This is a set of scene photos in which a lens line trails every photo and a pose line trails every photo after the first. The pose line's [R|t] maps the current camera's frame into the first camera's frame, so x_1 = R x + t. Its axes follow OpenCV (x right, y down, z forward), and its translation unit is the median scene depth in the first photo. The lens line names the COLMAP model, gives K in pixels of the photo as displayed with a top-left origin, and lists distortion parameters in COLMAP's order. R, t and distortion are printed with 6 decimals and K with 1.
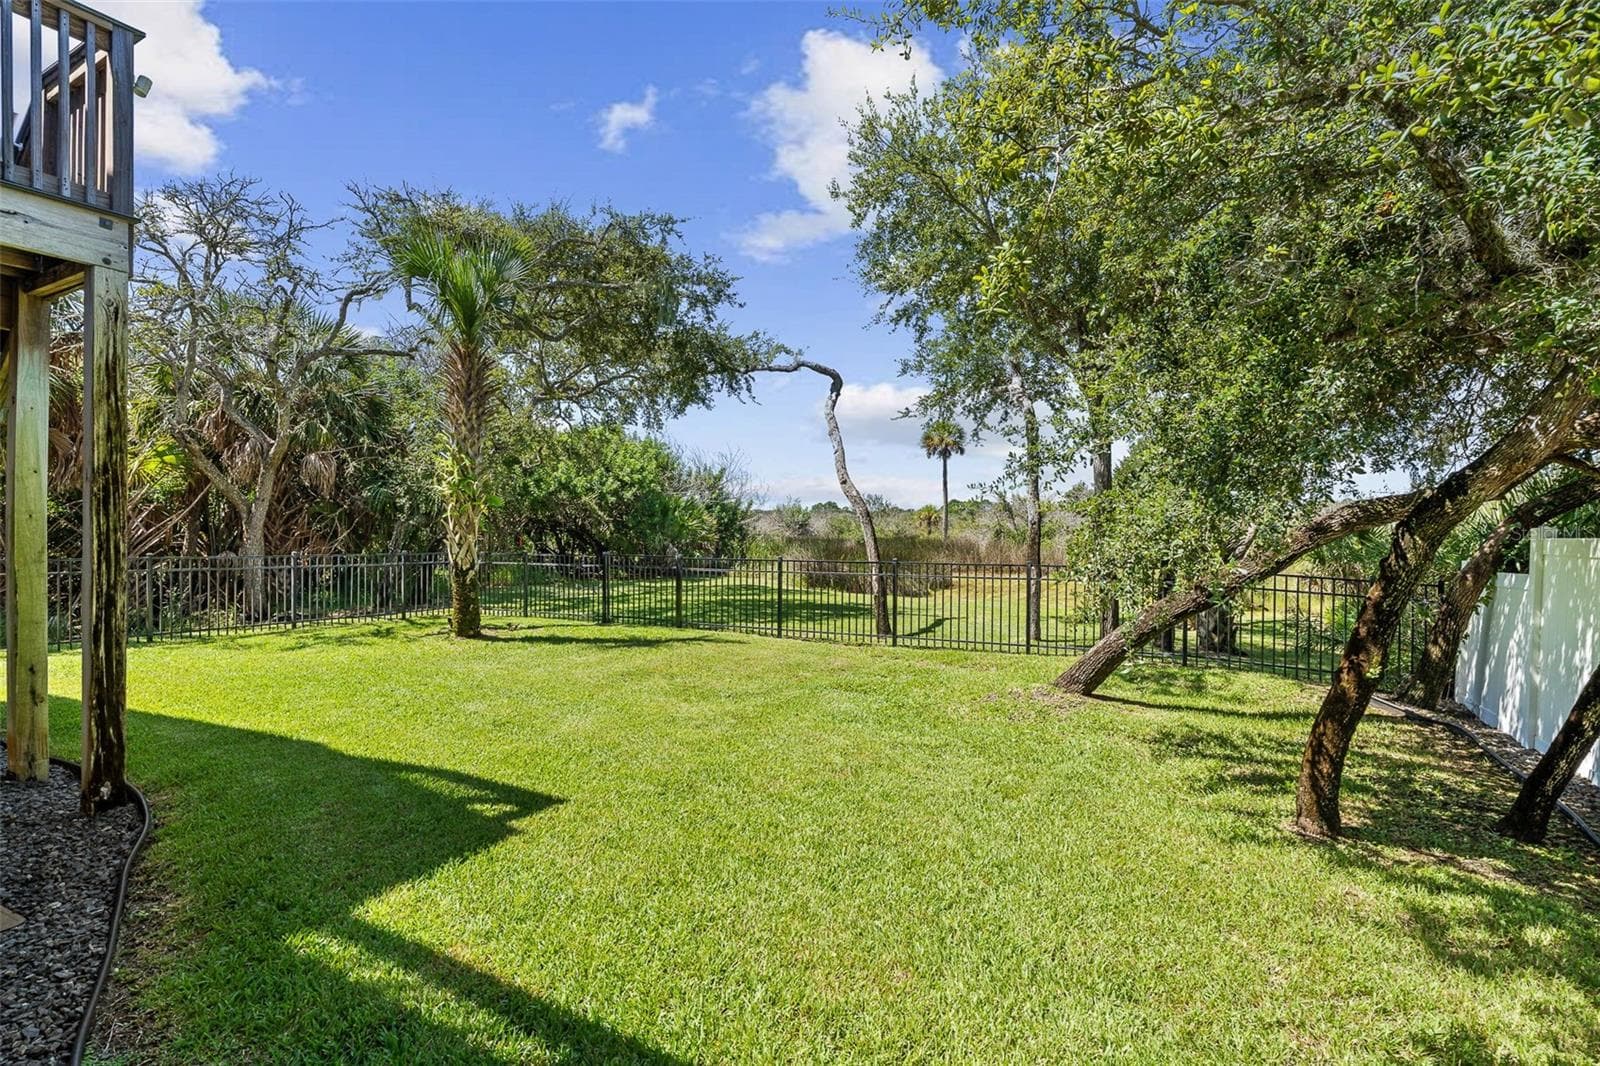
lens RADIAL K [[719.6, 0, 800.8], [0, 719.6, 527.3], [0, 0, 1]] dist [-0.006005, 0.000739]
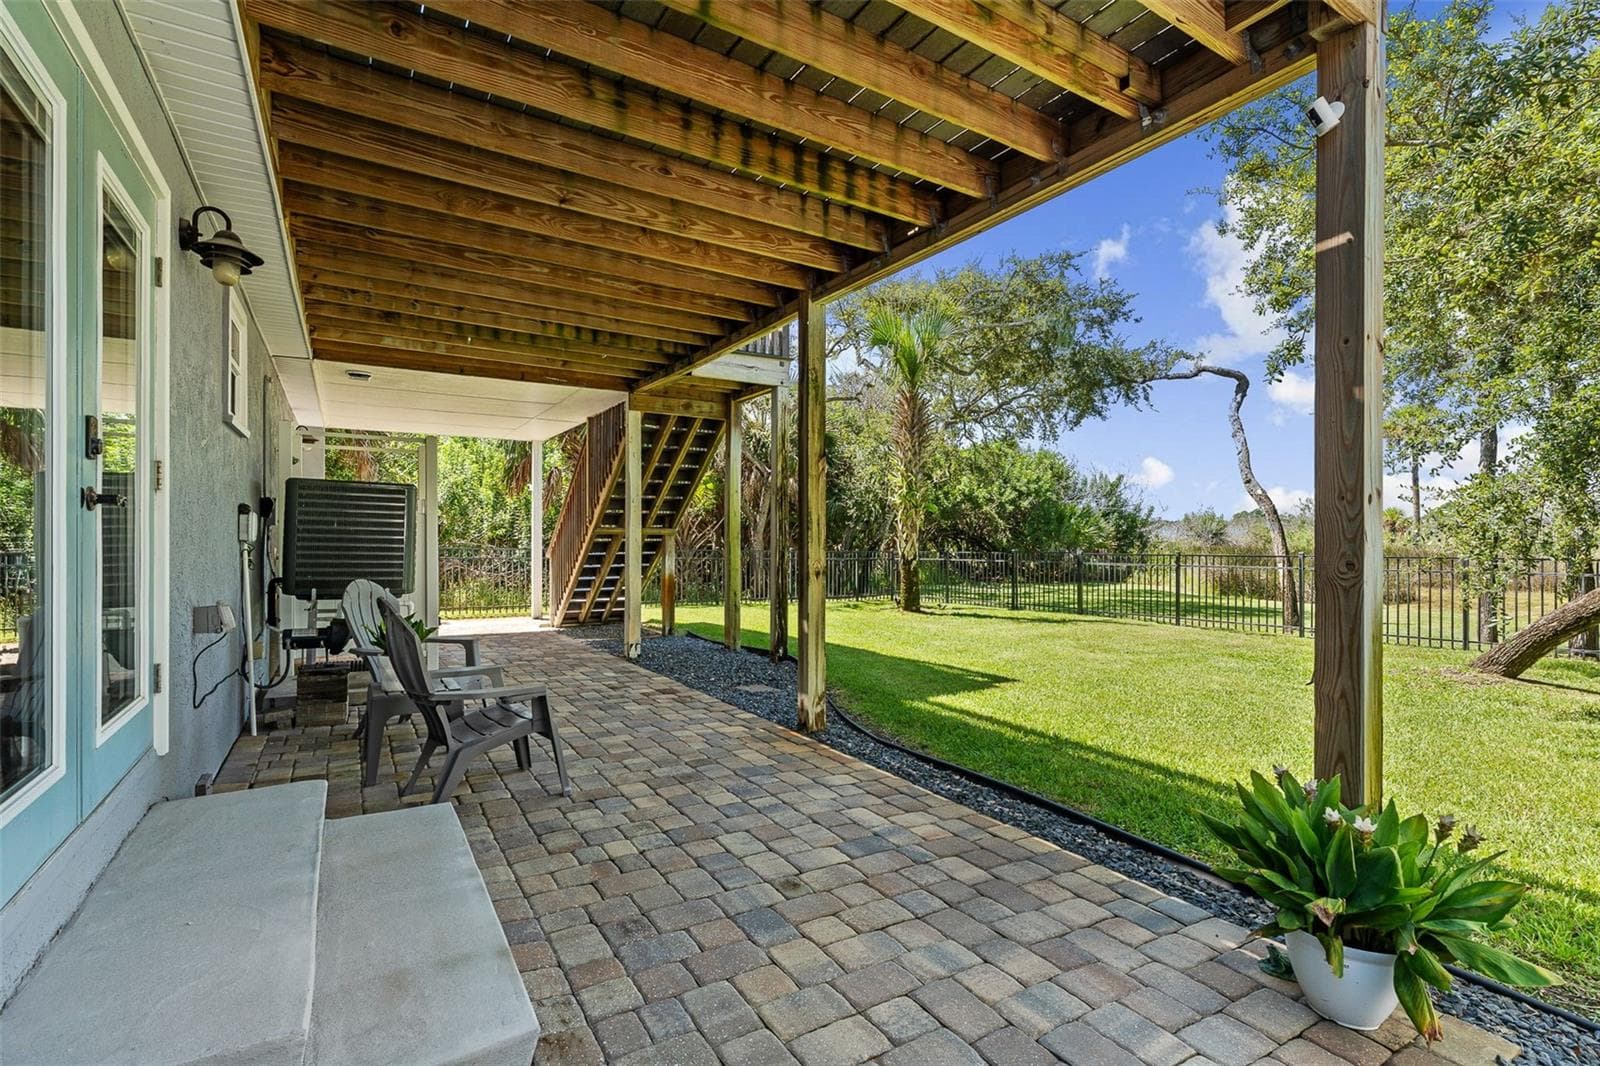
lens RADIAL K [[719.6, 0, 805.5], [0, 719.6, 533.3], [0, 0, 1]] dist [-0.006005, 0.000739]
pose [[0.867229, -0.009007, -0.497828, 0.016174], [0.004159, 0.999933, -0.010847, 0.014673], [0.497892, 0.007337, 0.867208, -0.152299]]
